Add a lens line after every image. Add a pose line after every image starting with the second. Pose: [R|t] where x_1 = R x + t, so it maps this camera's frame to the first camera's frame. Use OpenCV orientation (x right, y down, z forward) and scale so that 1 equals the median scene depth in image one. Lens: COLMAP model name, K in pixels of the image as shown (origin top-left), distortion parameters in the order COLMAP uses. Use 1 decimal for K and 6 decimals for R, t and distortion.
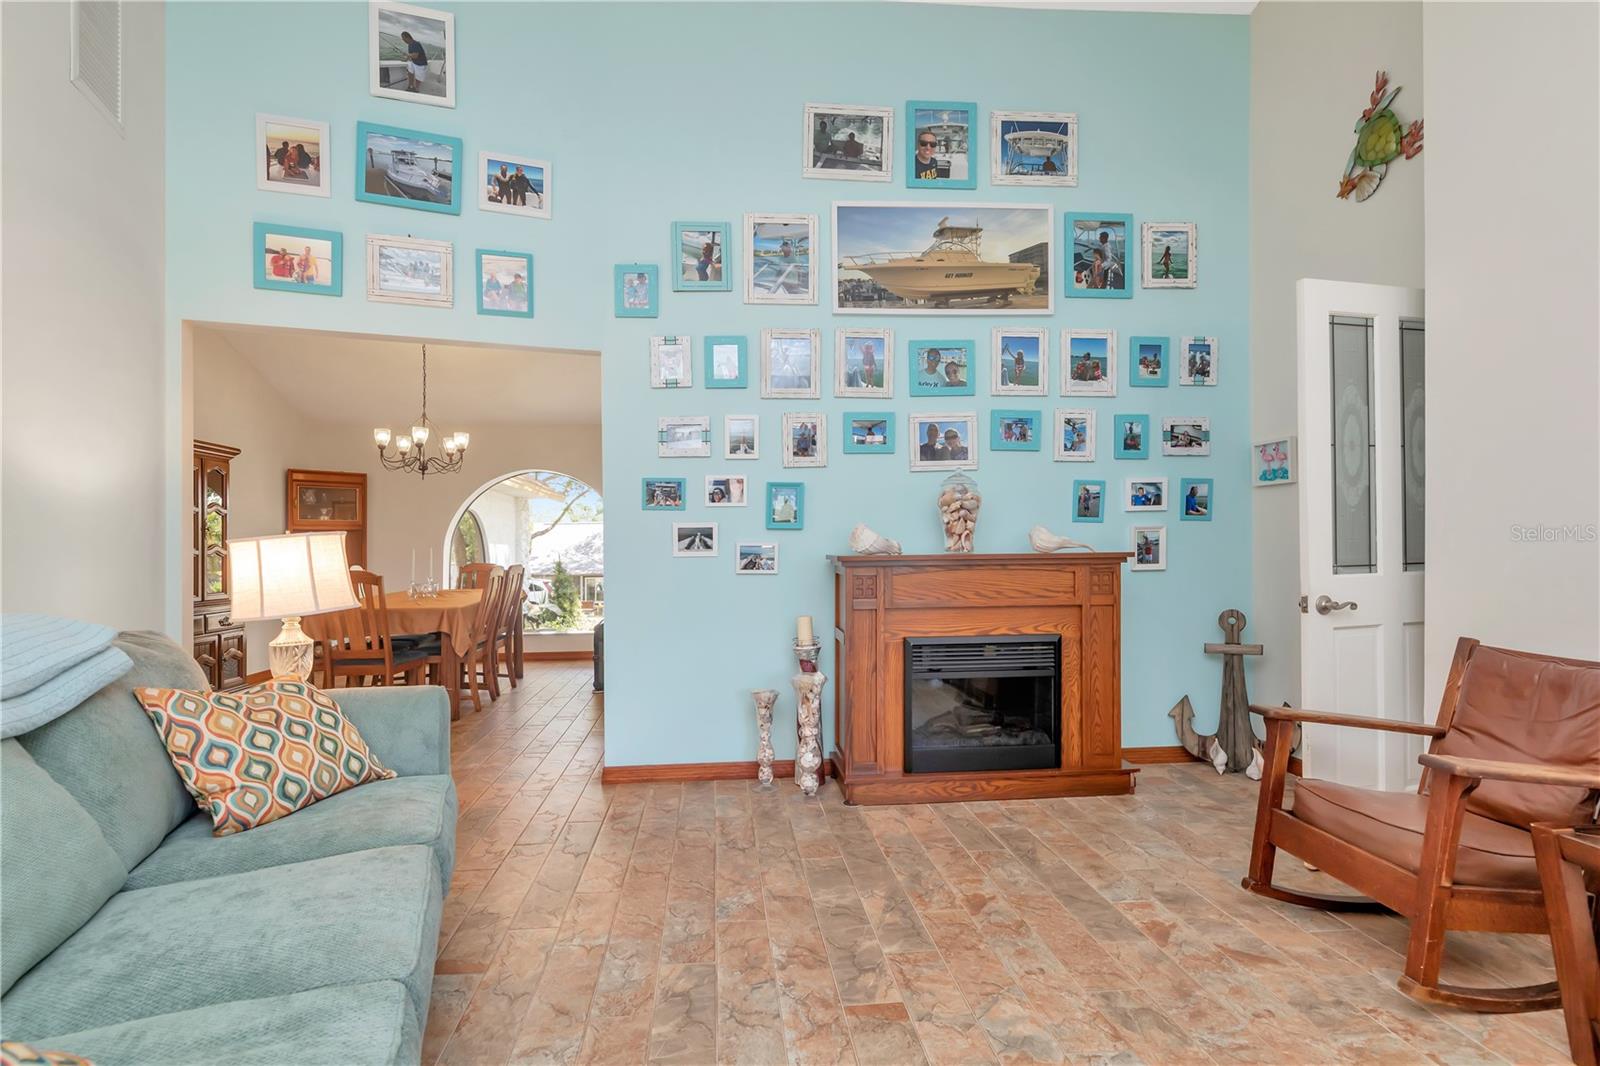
lens RADIAL K [[765.5, 0, 766.2], [0, 765.5, 548.8], [0, 0, 1]] dist [-0.005751, -0.001689]
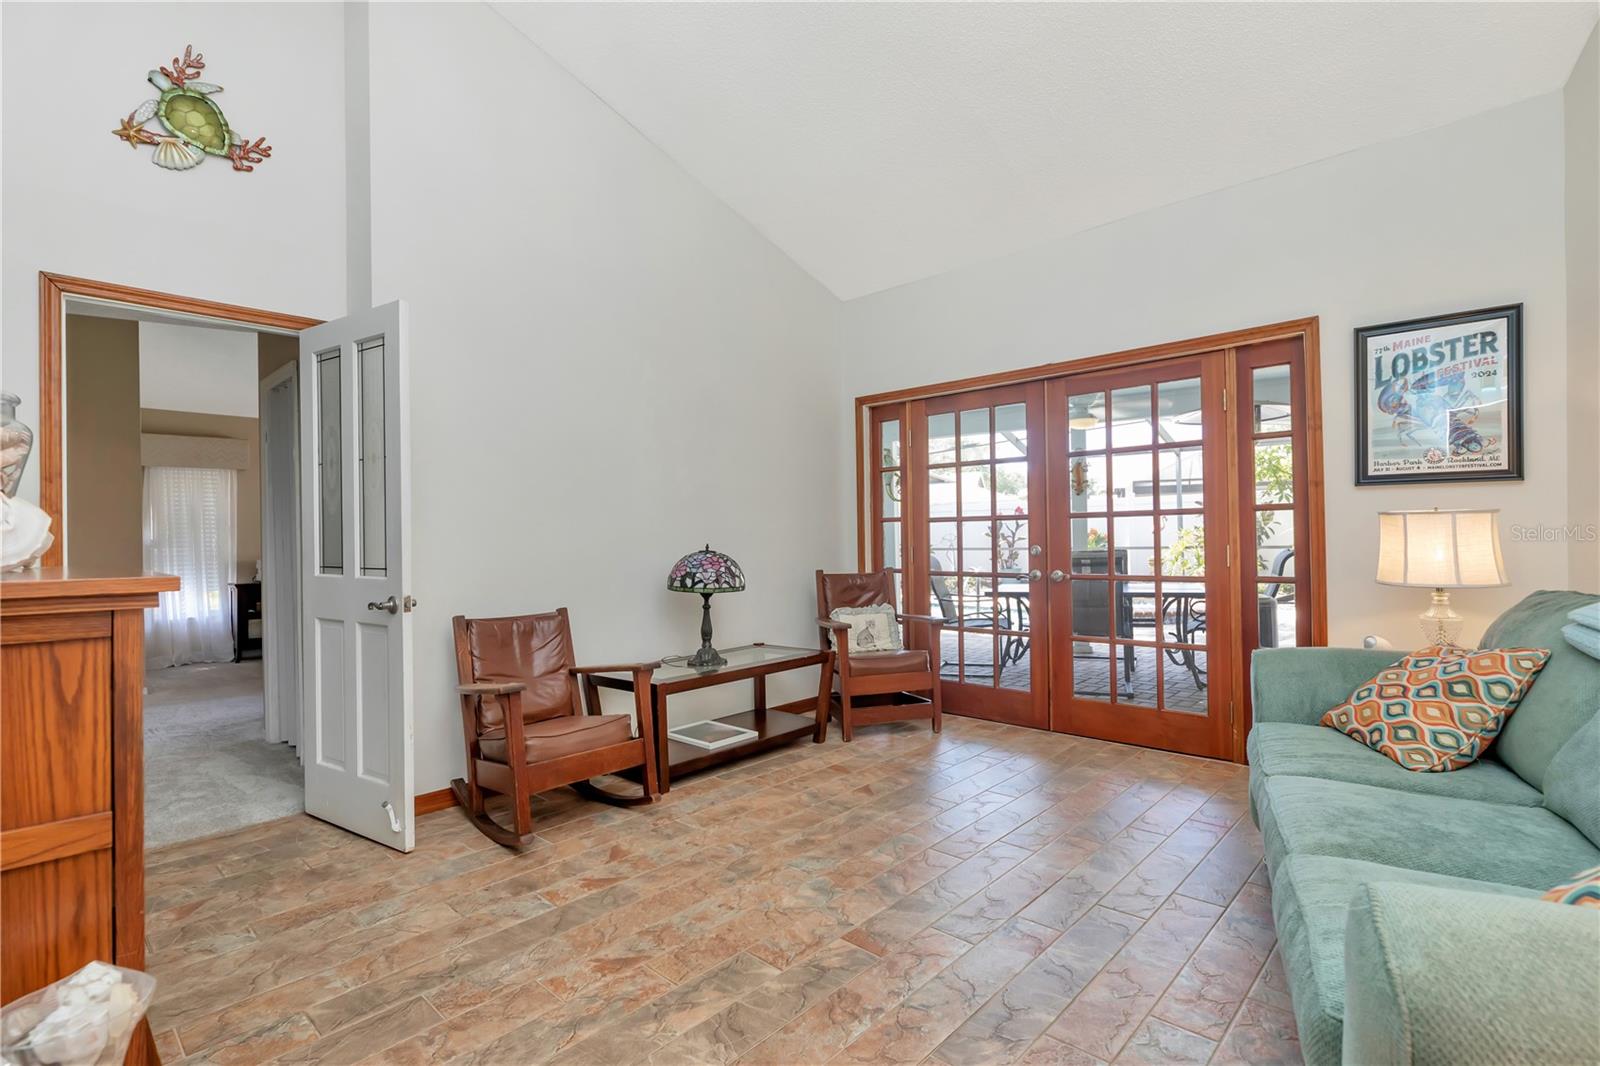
lens RADIAL K [[765.5, 0, 820.8], [0, 765.5, 531.6], [0, 0, 1]] dist [-0.005751, -0.001689]
pose [[-0.694714, 0.028791, 0.718709, -0.539220], [0.028110, 0.999522, -0.012868, 0.003089], [-0.718736, 0.011263, -0.695192, 1.530544]]
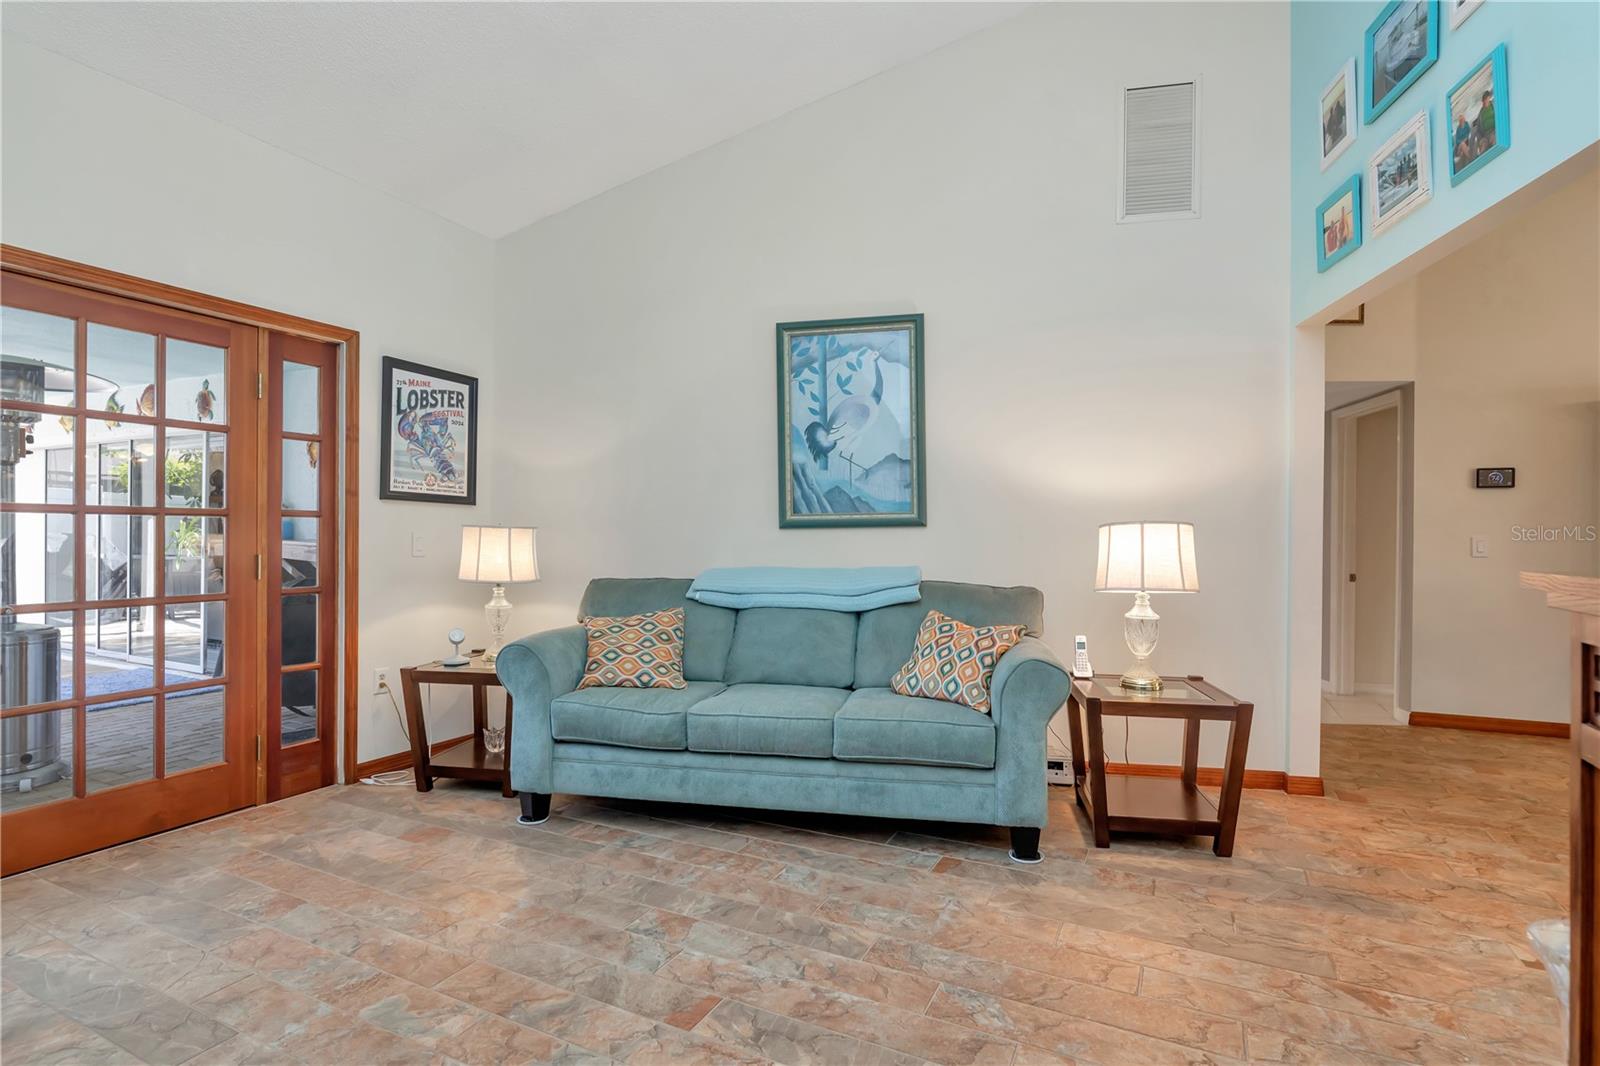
lens RADIAL K [[765.5, 0, 803.5], [0, 765.5, 531.6], [0, 0, 1]] dist [-0.005751, -0.001689]
pose [[-0.500870, 0.002436, -0.865519, 0.771109], [-0.001549, 0.999992, 0.003711, -0.013901], [0.865521, 0.003200, -0.500862, 1.342193]]
